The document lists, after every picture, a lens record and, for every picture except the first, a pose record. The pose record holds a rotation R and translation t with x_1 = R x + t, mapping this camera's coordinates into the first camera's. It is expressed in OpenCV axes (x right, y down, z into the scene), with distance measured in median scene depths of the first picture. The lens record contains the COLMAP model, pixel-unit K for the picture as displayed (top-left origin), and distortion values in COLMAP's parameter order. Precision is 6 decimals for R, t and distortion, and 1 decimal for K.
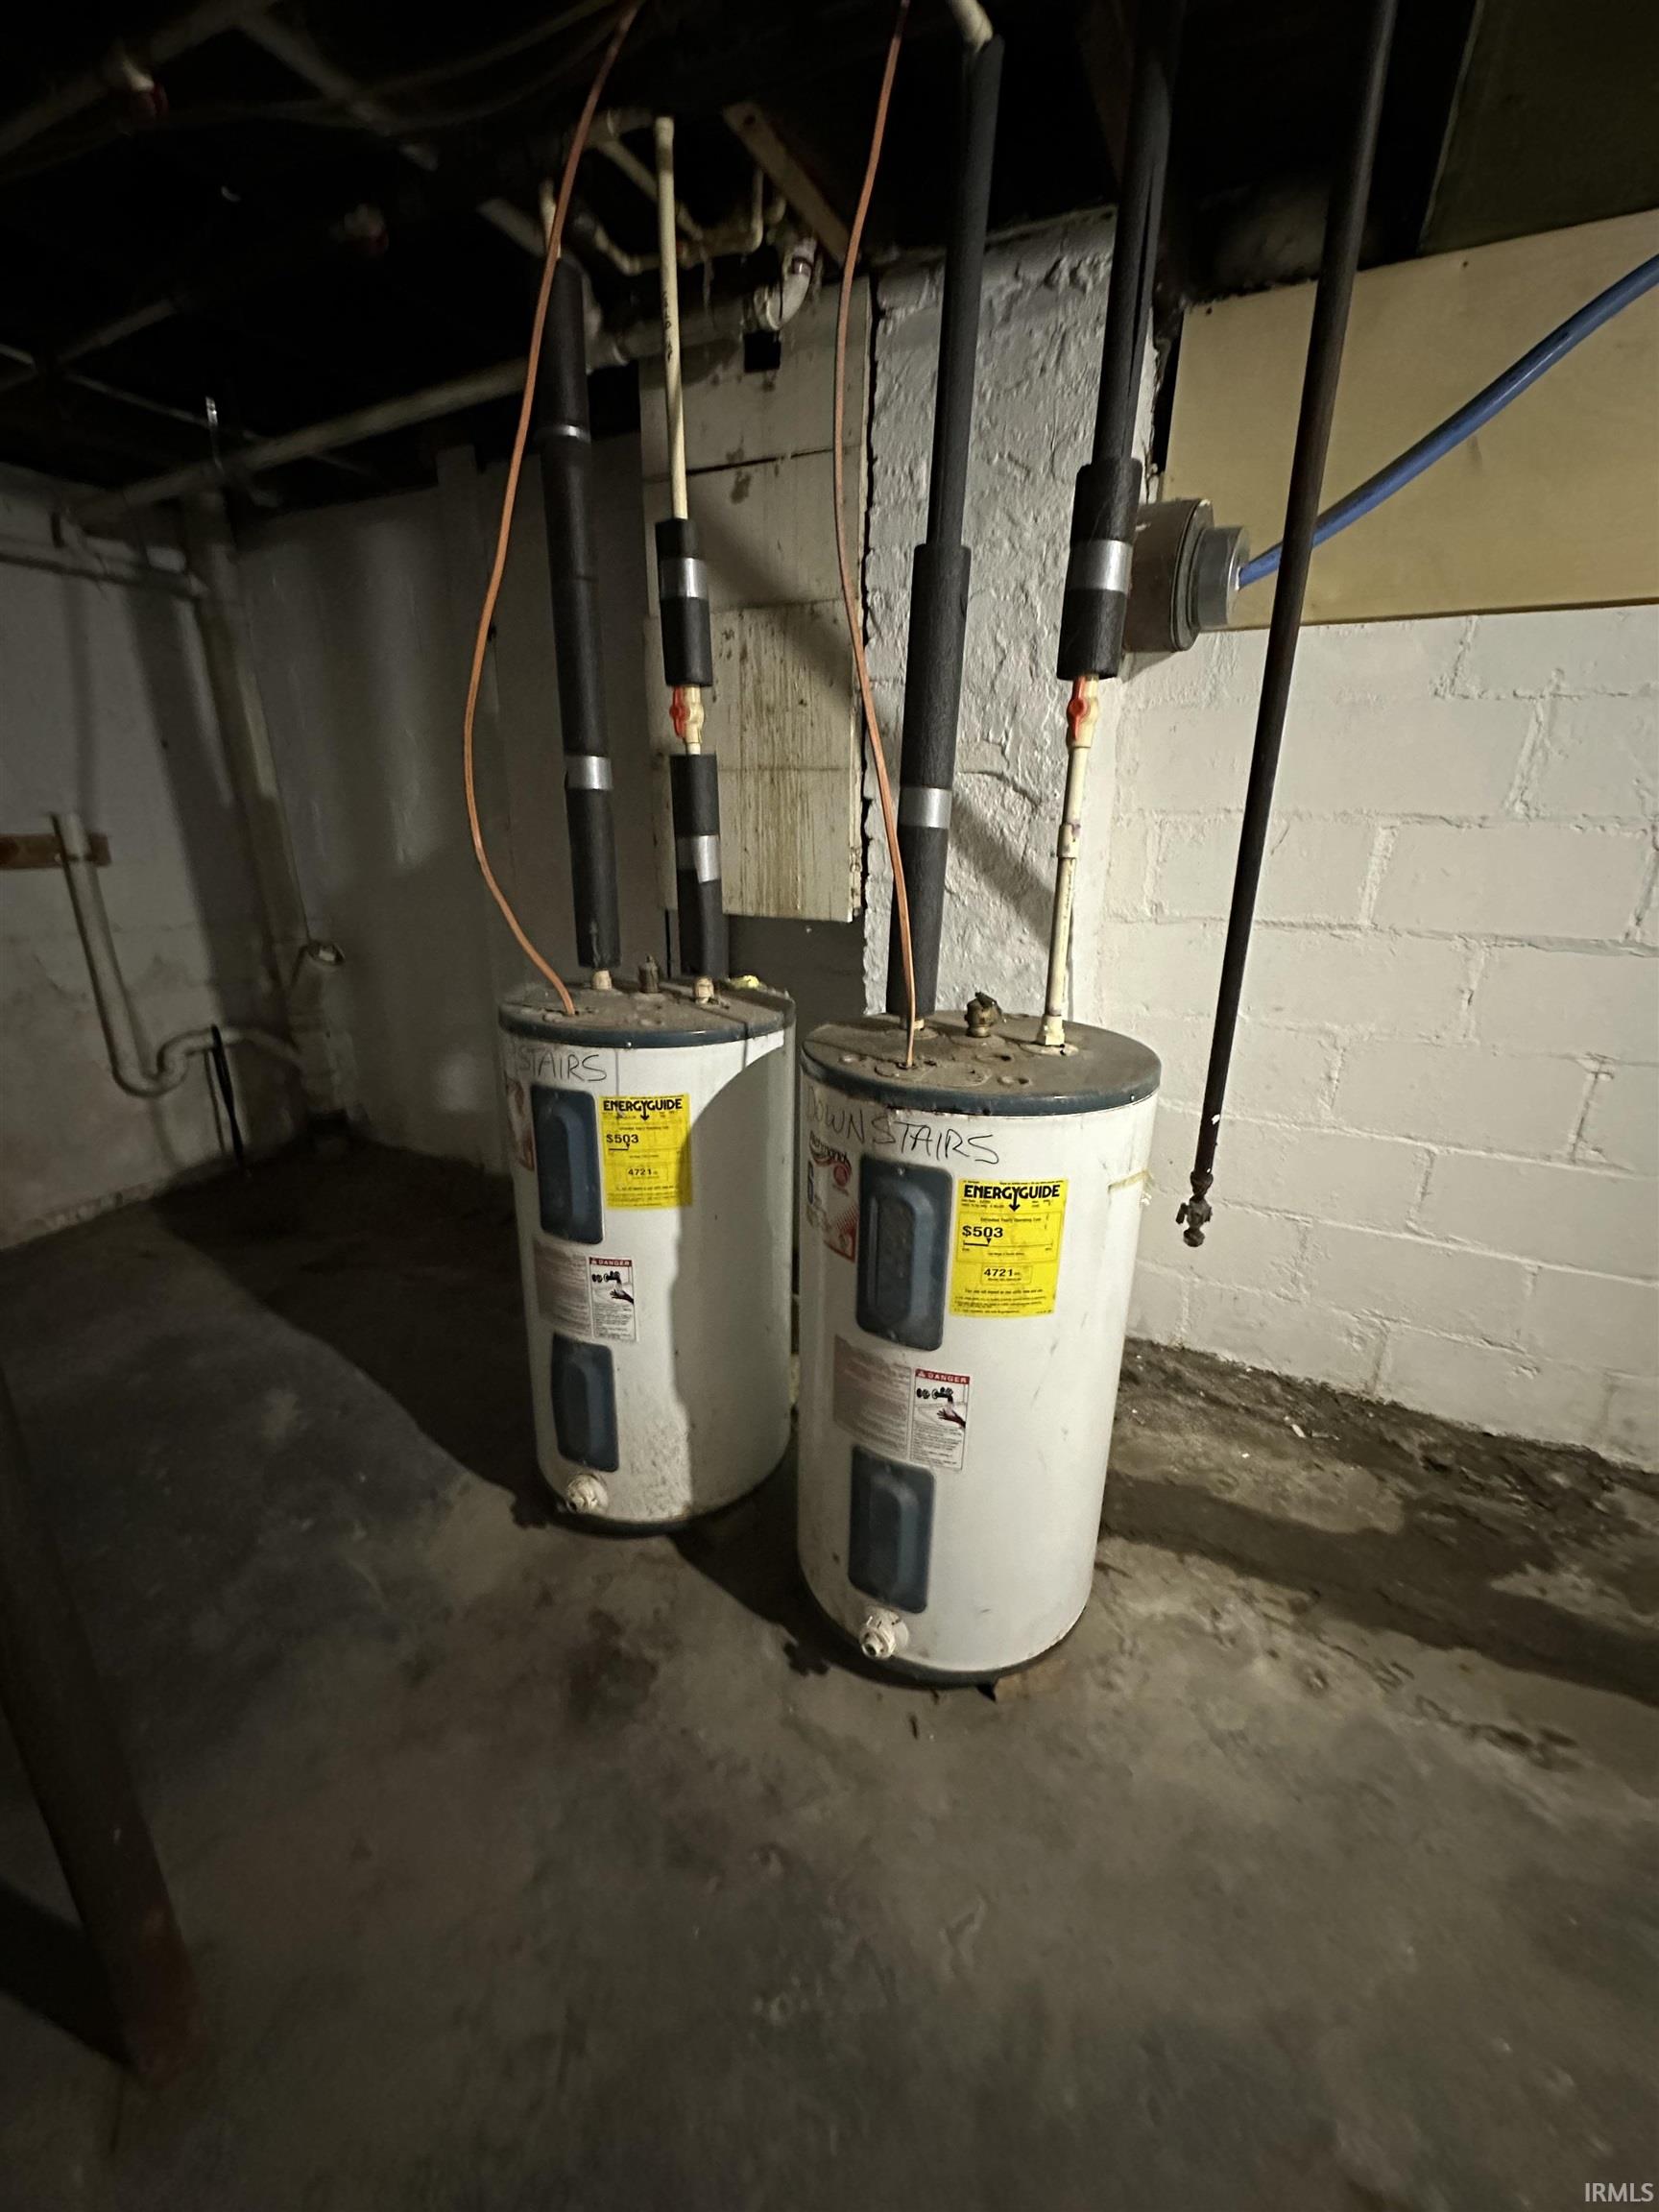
lens RADIAL K [[879.6, 0, 832.3], [0, 879.6, 1107.0], [0, 0, 1]] dist [0.001241, 0.000348]
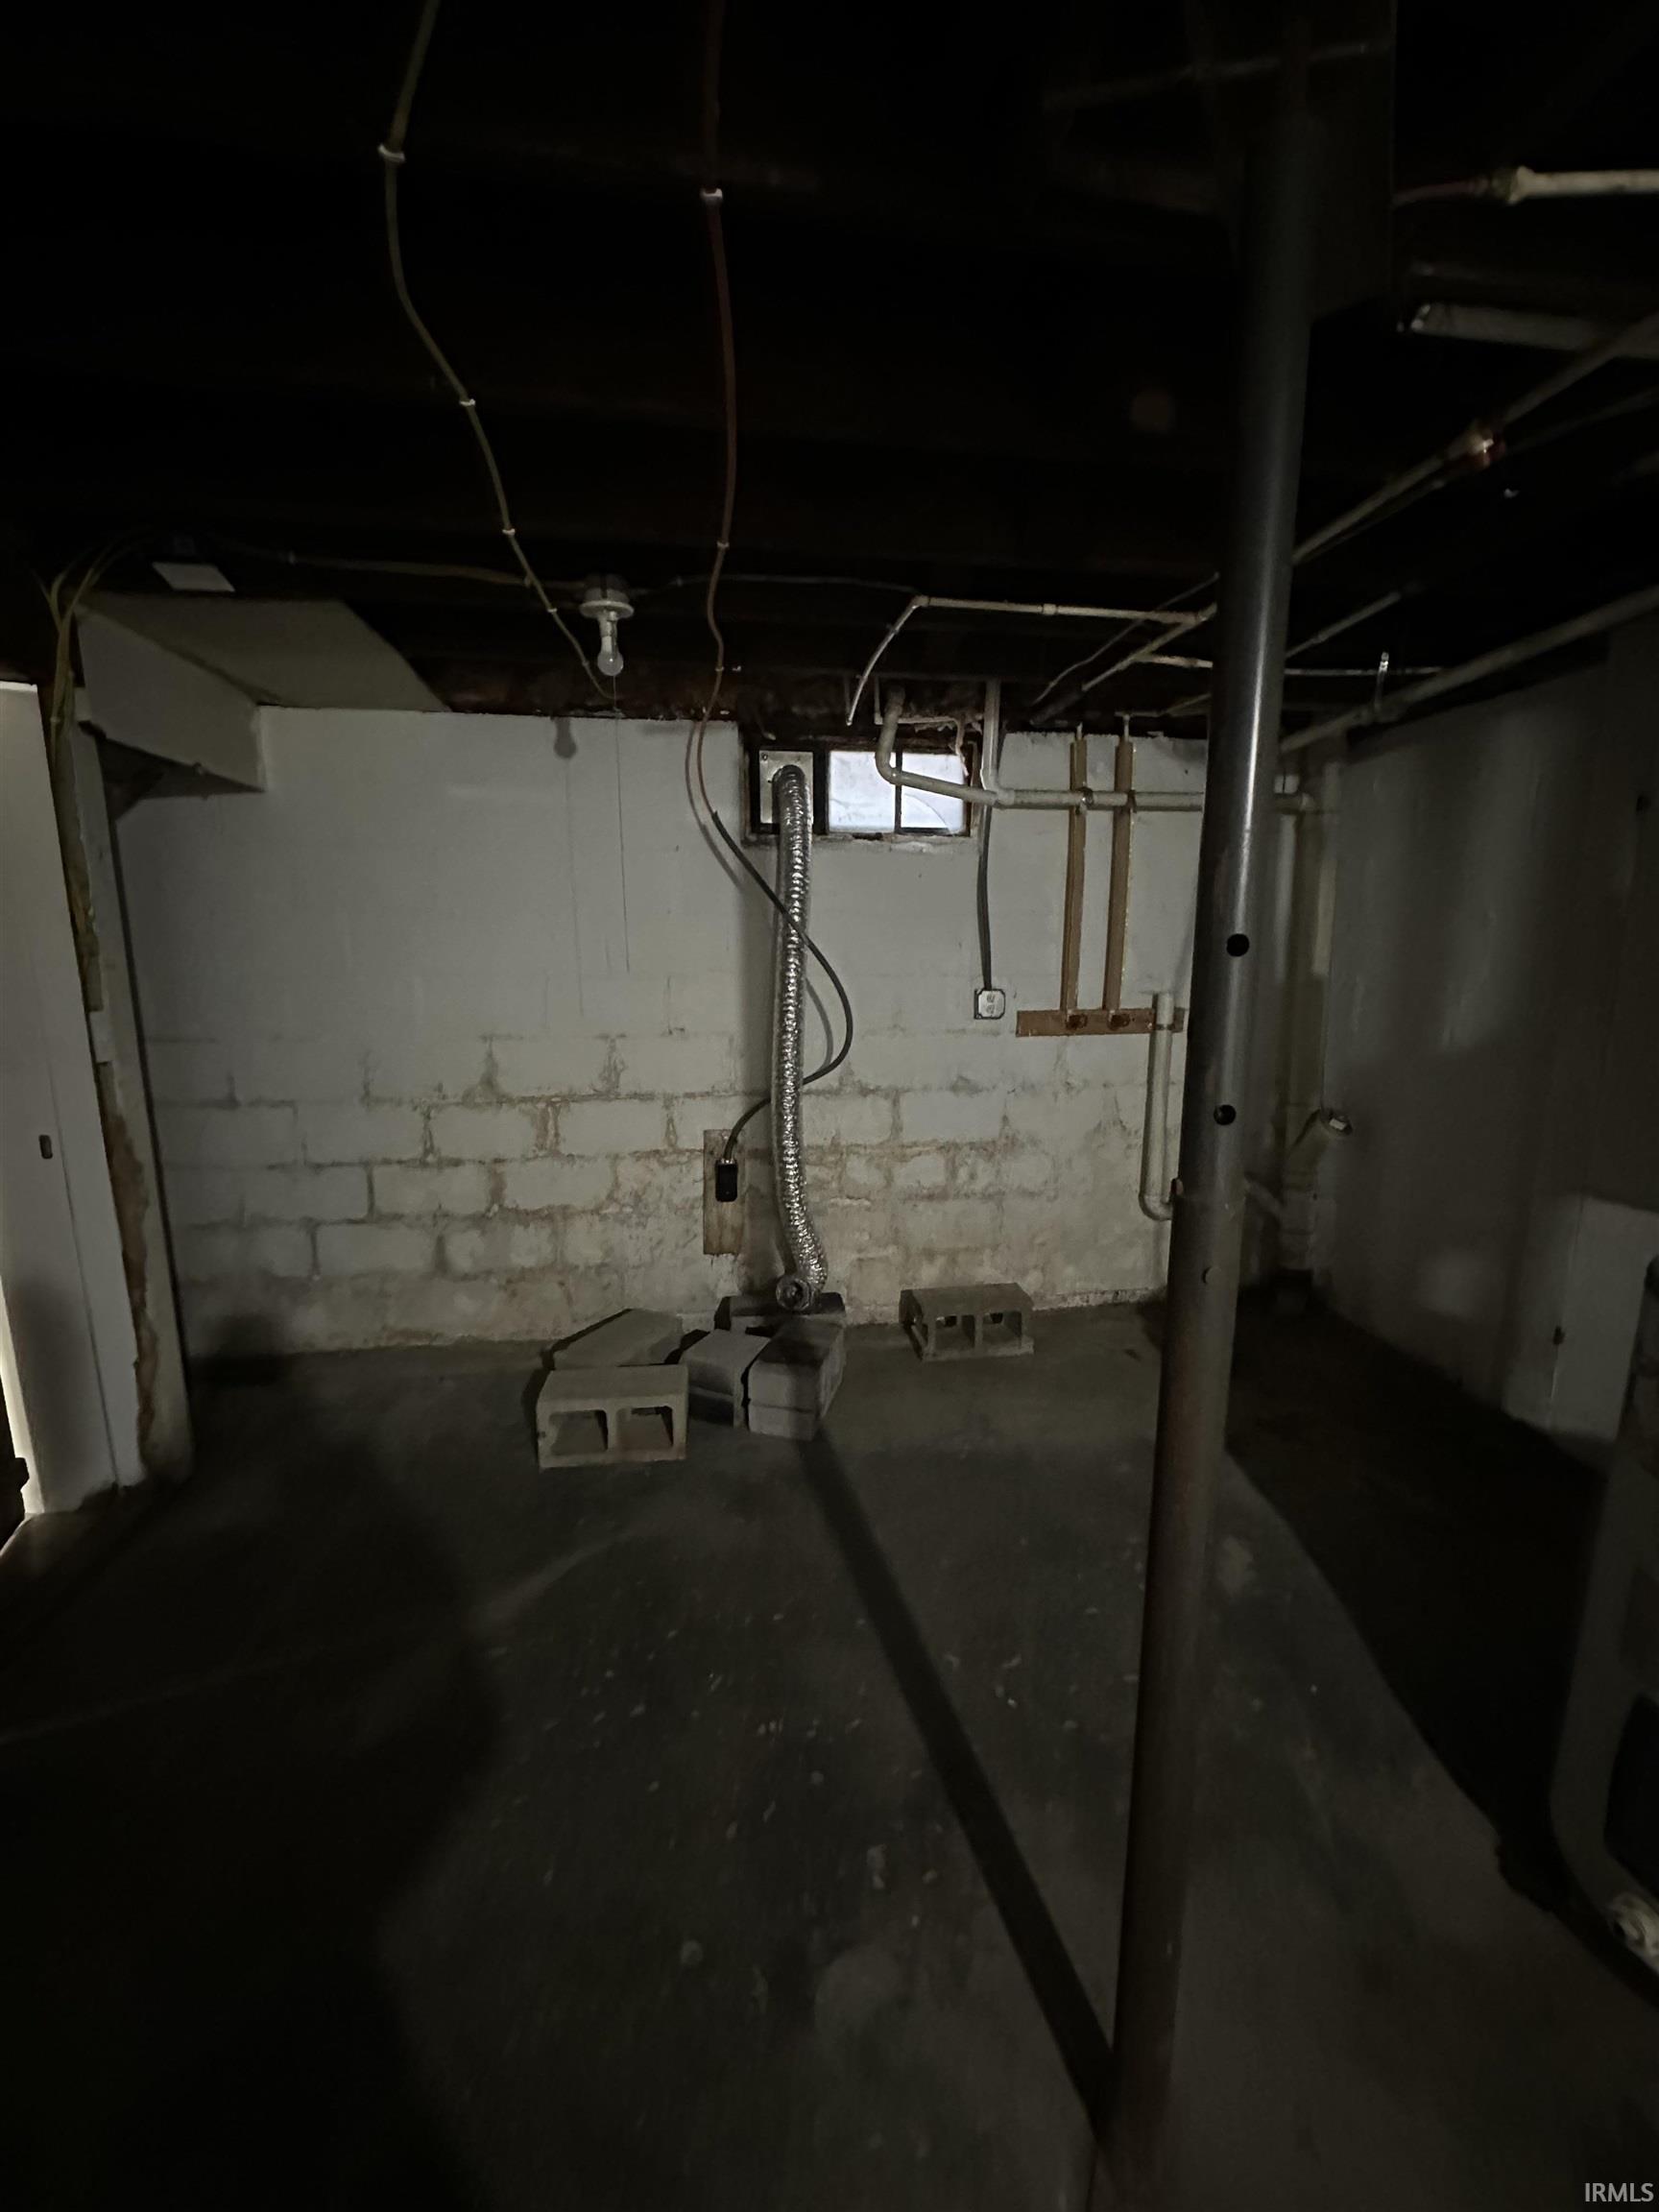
lens RADIAL K [[879.6, 0, 833.7], [0, 879.6, 1106.1], [0, 0, 1]] dist [0.001241, 0.000348]
pose [[0.565527, 0.125382, -0.815143, -0.077425], [-0.245801, 0.969083, -0.021470, -0.027919], [0.787249, 0.212505, 0.578862, -0.063385]]
